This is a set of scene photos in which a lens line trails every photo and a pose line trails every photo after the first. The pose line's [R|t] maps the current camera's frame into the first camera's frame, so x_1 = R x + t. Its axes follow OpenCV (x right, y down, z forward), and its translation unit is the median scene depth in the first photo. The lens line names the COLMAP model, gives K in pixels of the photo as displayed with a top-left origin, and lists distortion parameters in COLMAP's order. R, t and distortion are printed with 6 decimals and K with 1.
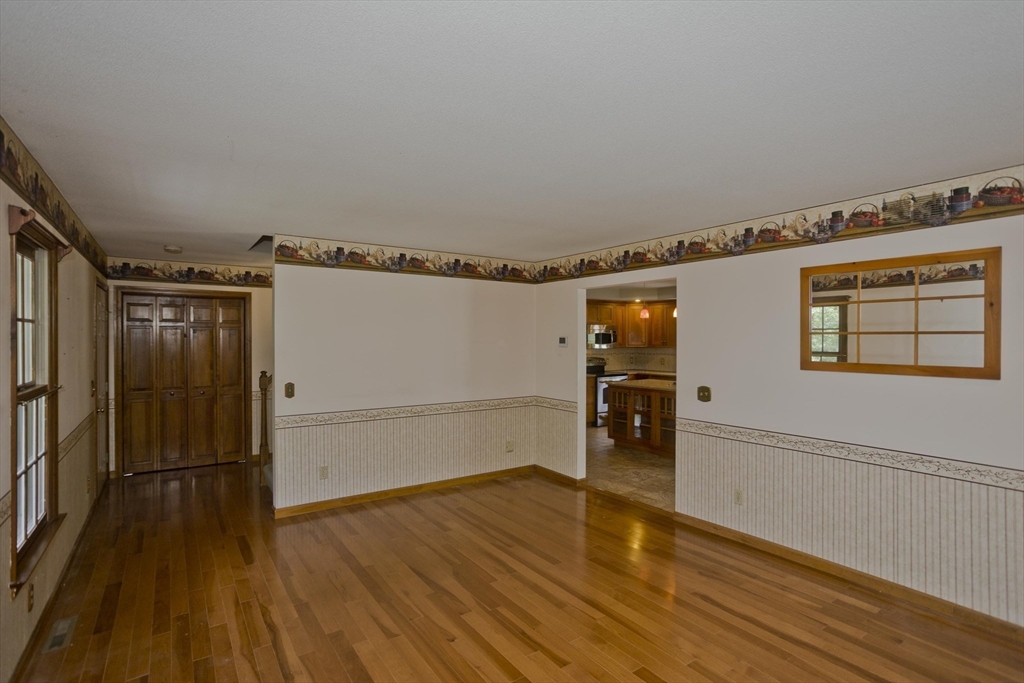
lens RADIAL K [[508.8, 0, 512.0], [0, 508.8, 341.5], [0, 0, 1]] dist [0.003050, 0.001215]
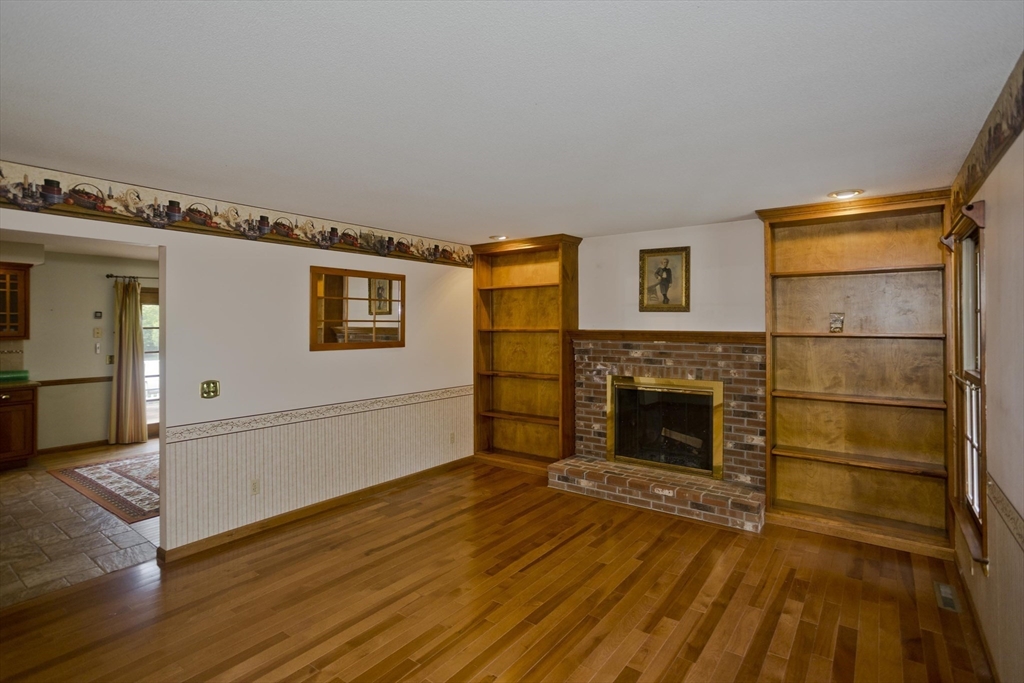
lens RADIAL K [[502.6, 0, 514.8], [0, 502.6, 318.7], [0, 0, 1]] dist [-0.048019, 0.026972]
pose [[-0.312590, 0.018372, 0.949710, -0.642213], [0.014638, 0.999787, -0.014523, 0.003563], [-0.949775, 0.009362, -0.312792, 0.851854]]
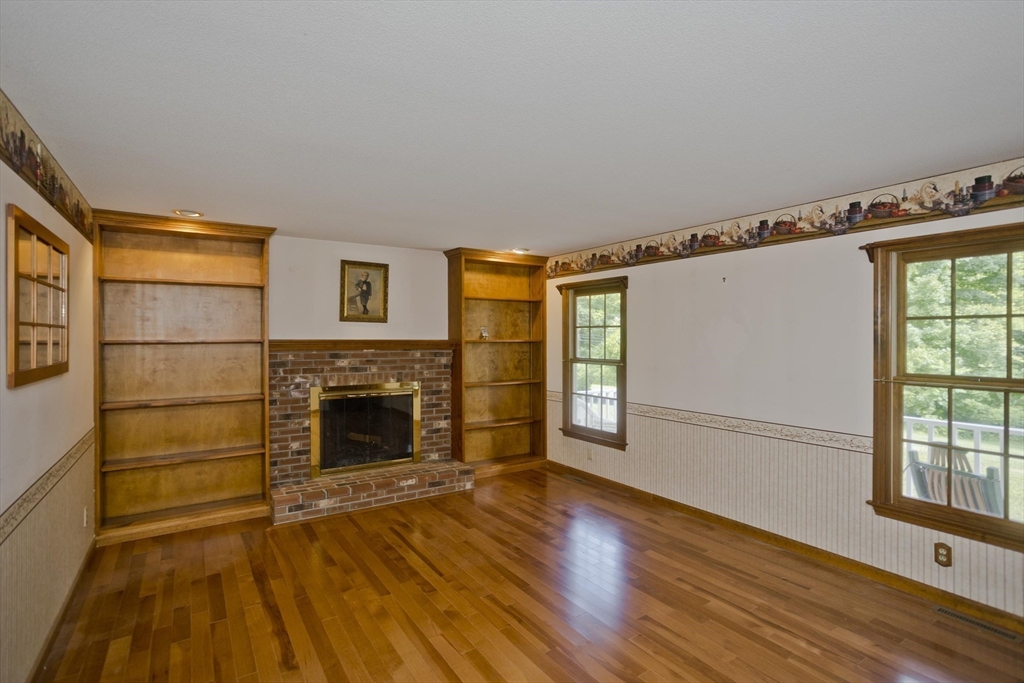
lens RADIAL K [[495.5, 0, 510.9], [0, 495.5, 334.3], [0, 0, 1]] dist [-0.049260, 0.024812]
pose [[-0.999478, 0.008293, 0.031224, 0.005998], [0.008514, 0.999940, 0.006953, 0.000472], [-0.031164, 0.007215, -0.999488, 1.409837]]
